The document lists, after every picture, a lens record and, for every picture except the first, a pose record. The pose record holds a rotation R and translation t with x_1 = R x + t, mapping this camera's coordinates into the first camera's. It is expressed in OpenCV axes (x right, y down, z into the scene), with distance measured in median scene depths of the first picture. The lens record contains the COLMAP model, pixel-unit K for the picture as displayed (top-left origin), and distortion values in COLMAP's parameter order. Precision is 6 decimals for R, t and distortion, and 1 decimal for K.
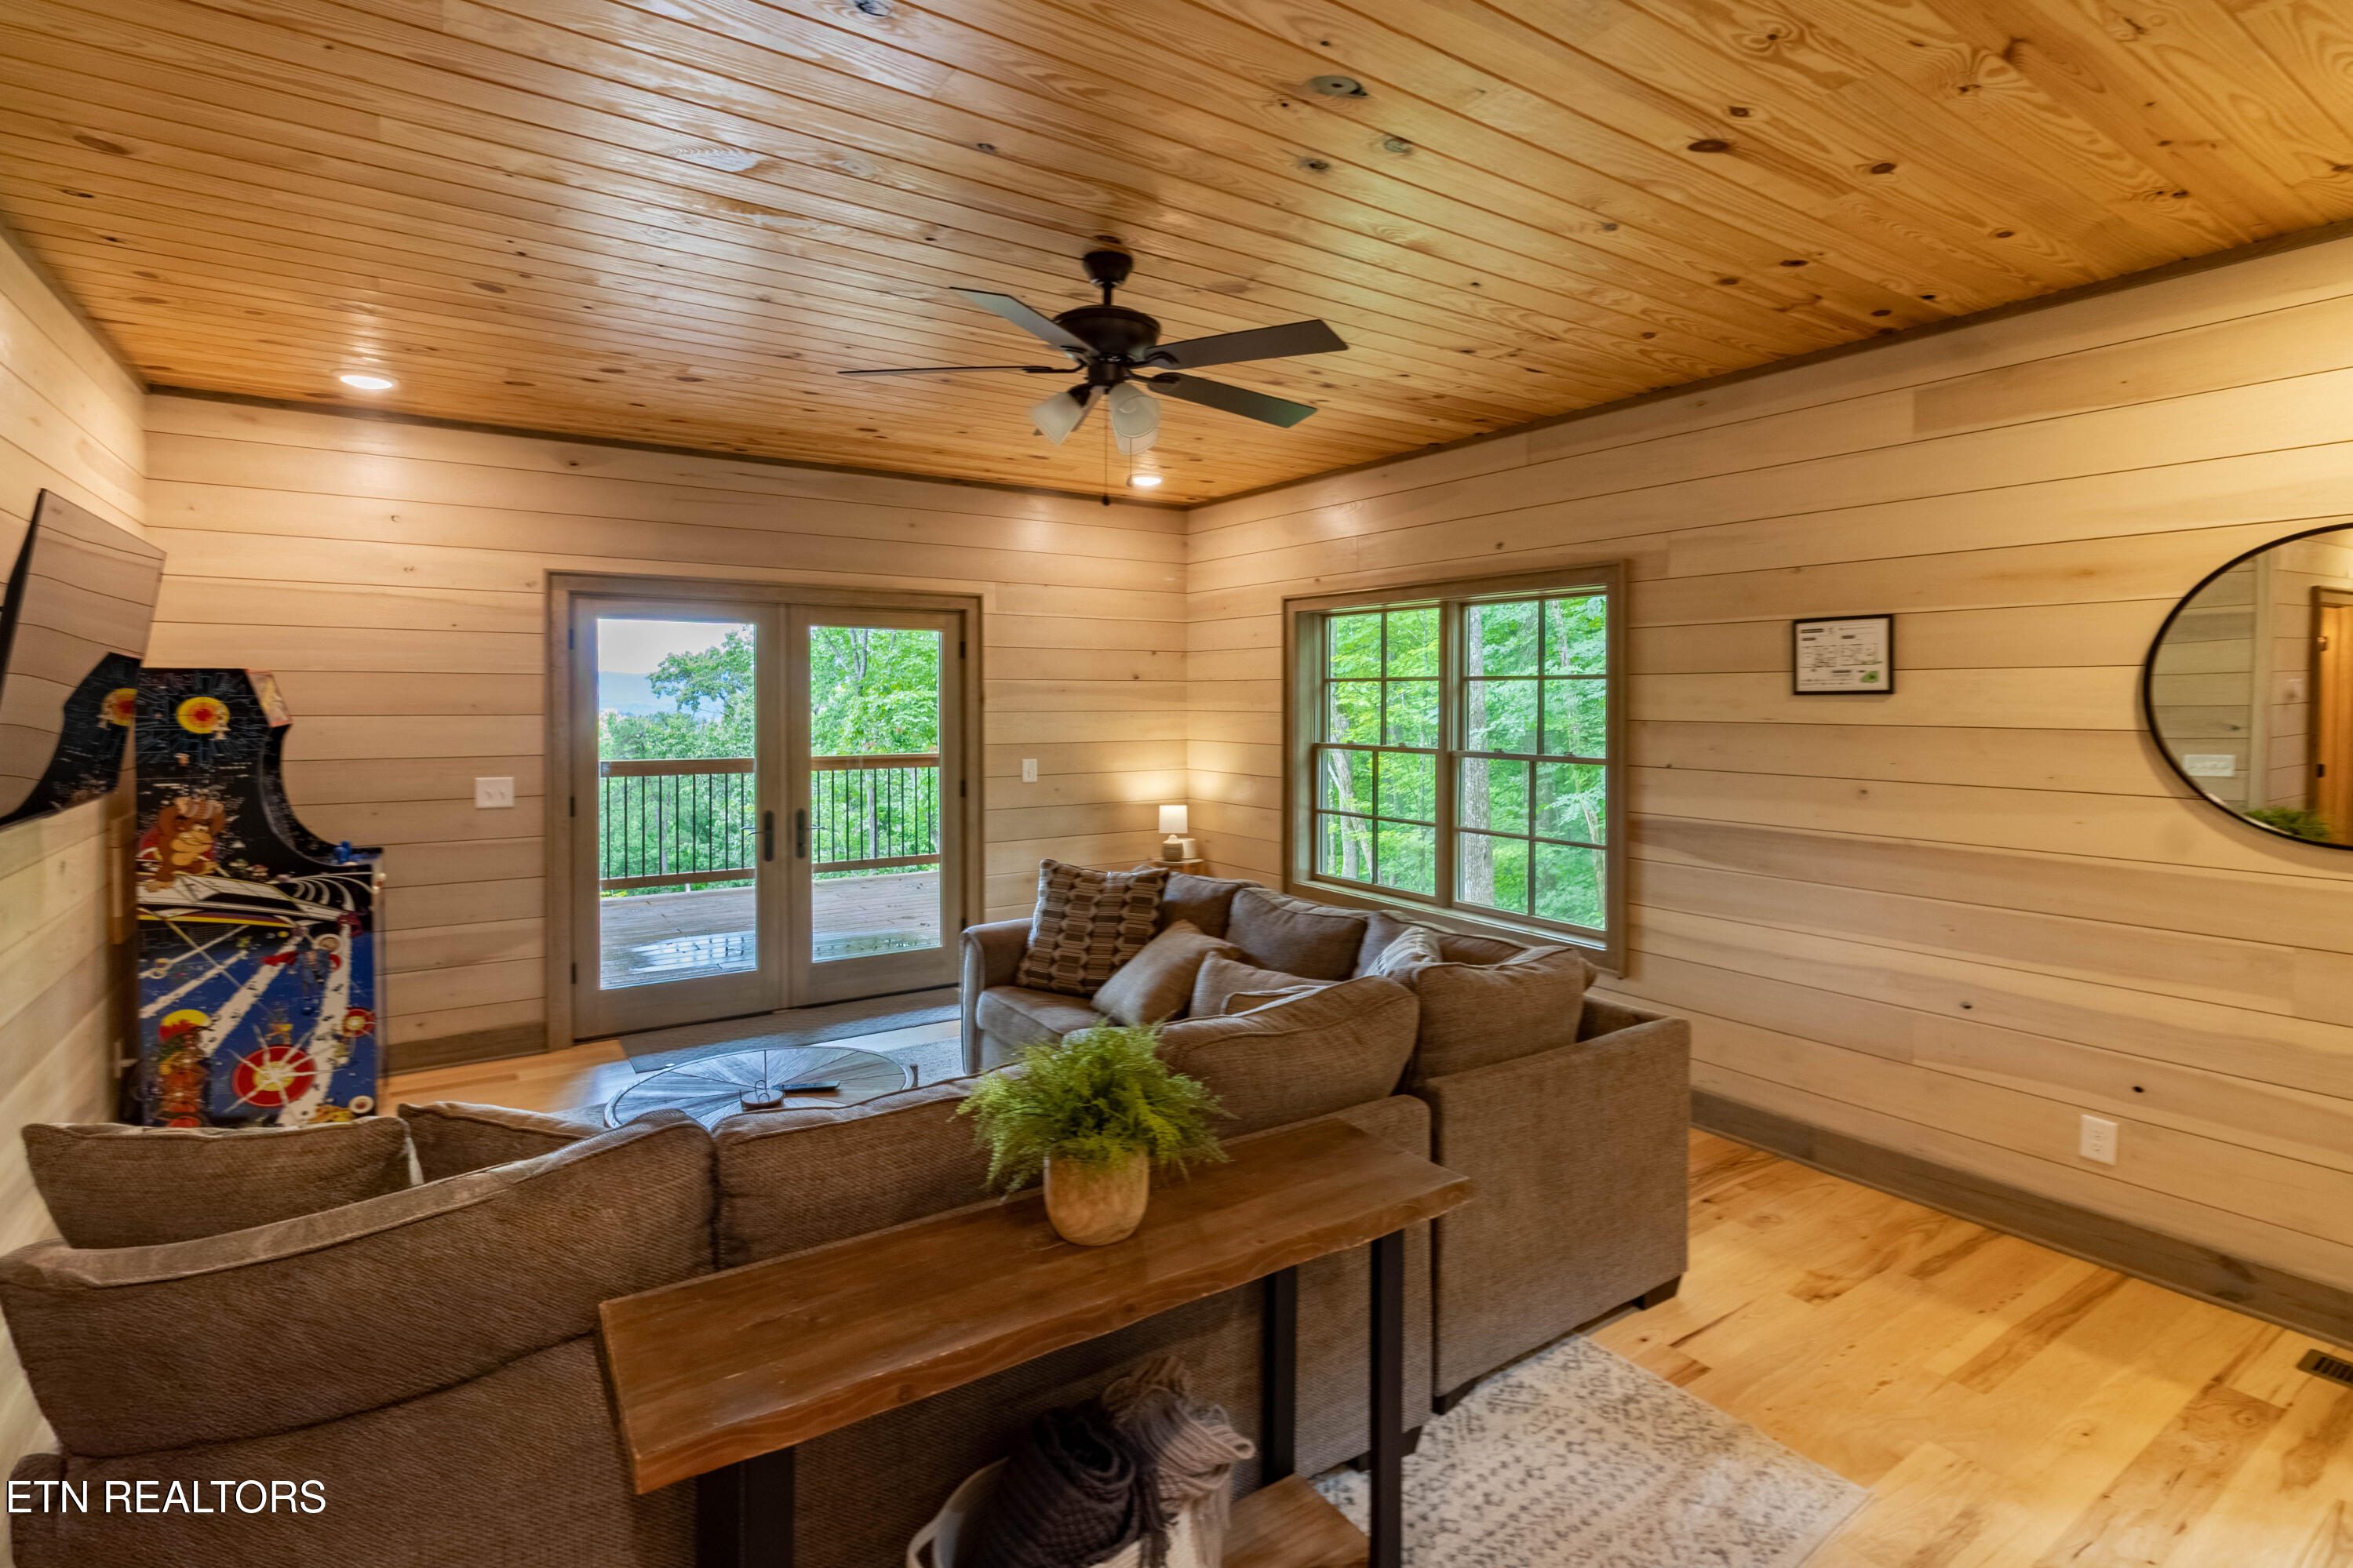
lens RADIAL K [[1098.9, 0, 1107.1], [0, 1098.9, 715.0], [0, 0, 1]] dist [0.012890, -0.001551]
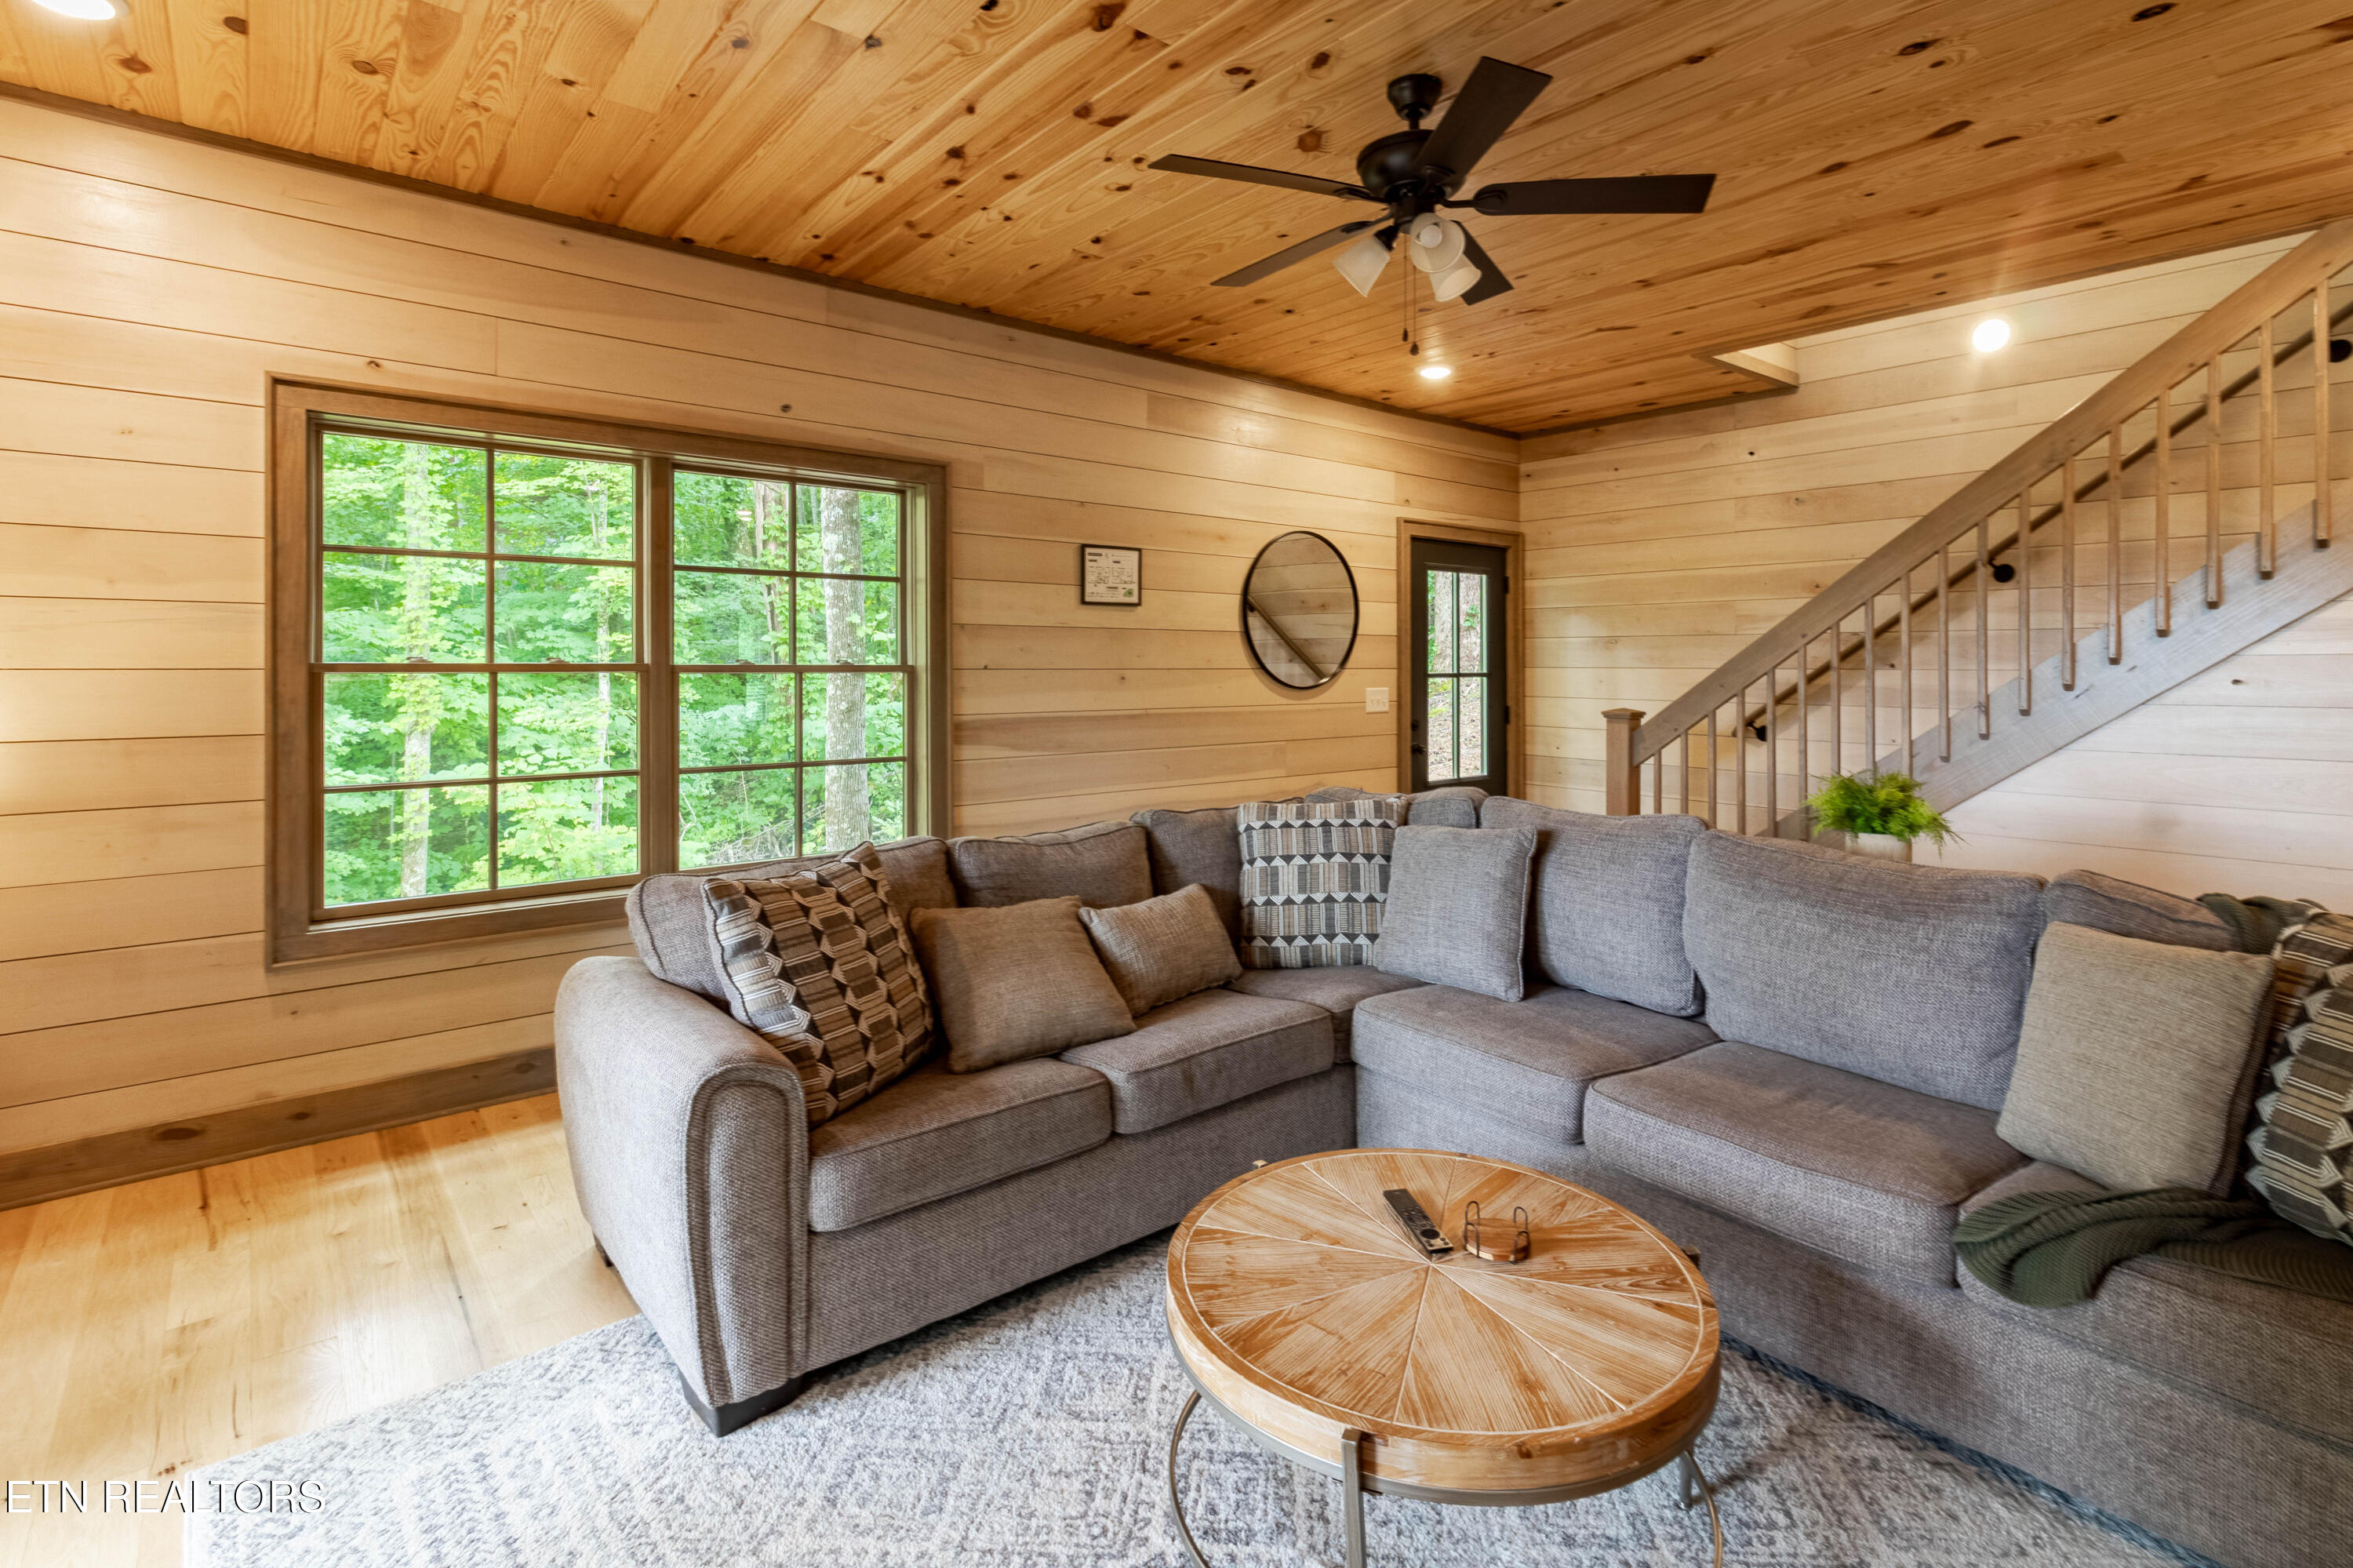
lens RADIAL K [[1149.3, 0, 1207.2], [0, 1149.3, 657.8], [0, 0, 1]] dist [0.025447, -0.002249]
pose [[-0.142394, -0.000221, 0.989810, -0.614381], [0.013328, 0.999909, 0.002141, 0.037022], [-0.989720, 0.013497, -0.142378, 0.941747]]
